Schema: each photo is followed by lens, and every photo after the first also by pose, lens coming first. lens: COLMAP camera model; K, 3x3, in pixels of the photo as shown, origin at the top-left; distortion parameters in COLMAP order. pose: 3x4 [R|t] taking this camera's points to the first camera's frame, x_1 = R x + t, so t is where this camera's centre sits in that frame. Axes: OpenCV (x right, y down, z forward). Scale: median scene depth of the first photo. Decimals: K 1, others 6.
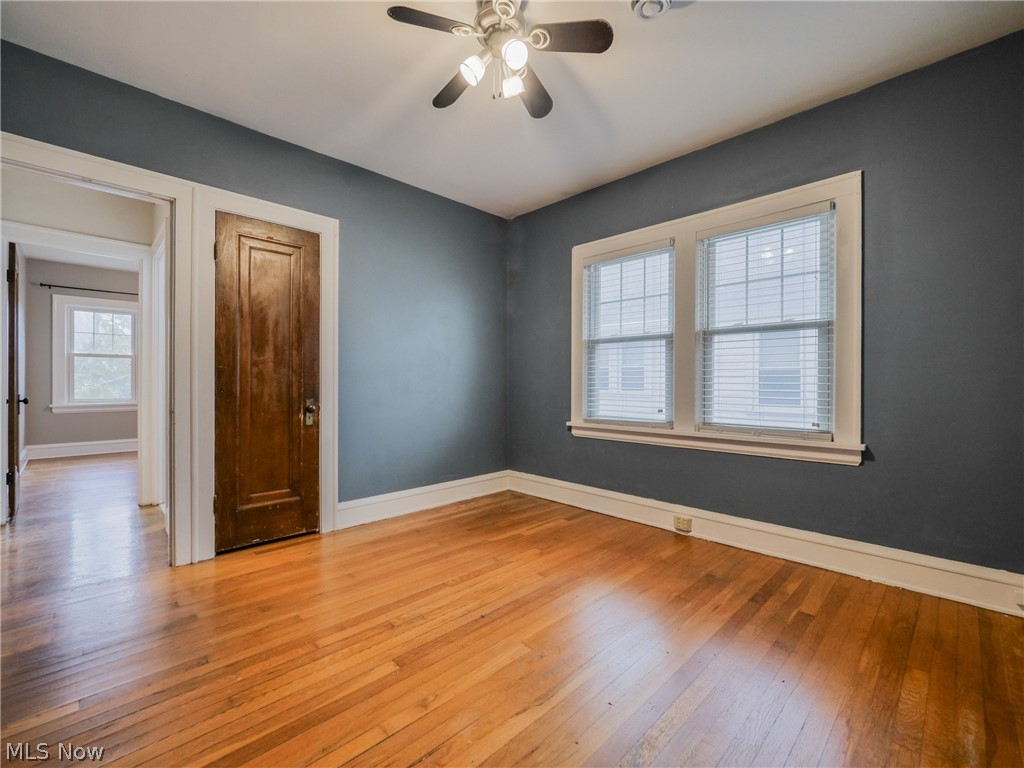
lens RADIAL K [[449.6, 0, 512.0], [0, 449.6, 384.0], [0, 0, 1]] dist [-0.002859, -0.000868]
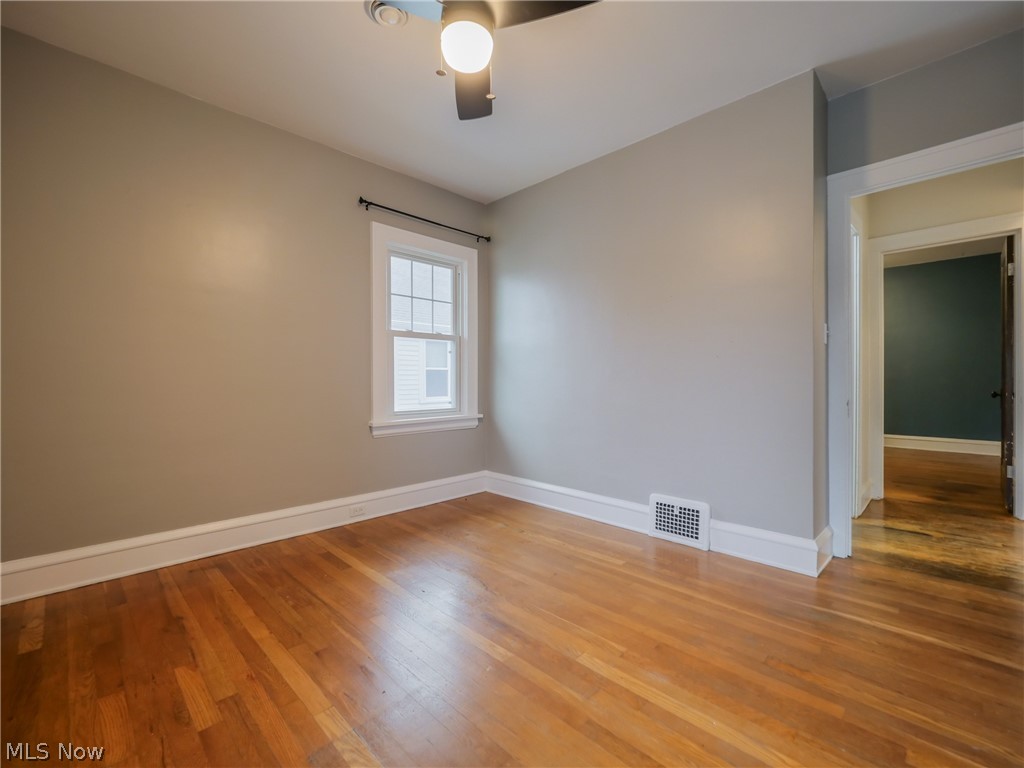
lens RADIAL K [[449.6, 0, 512.0], [0, 449.6, 384.0], [0, 0, 1]] dist [-0.002859, -0.000868]
pose [[-0.014505, -0.018853, 0.999717, -0.805711], [-0.005653, 0.999808, 0.018772, -0.009361], [-0.999879, -0.005379, -0.014609, 0.799764]]
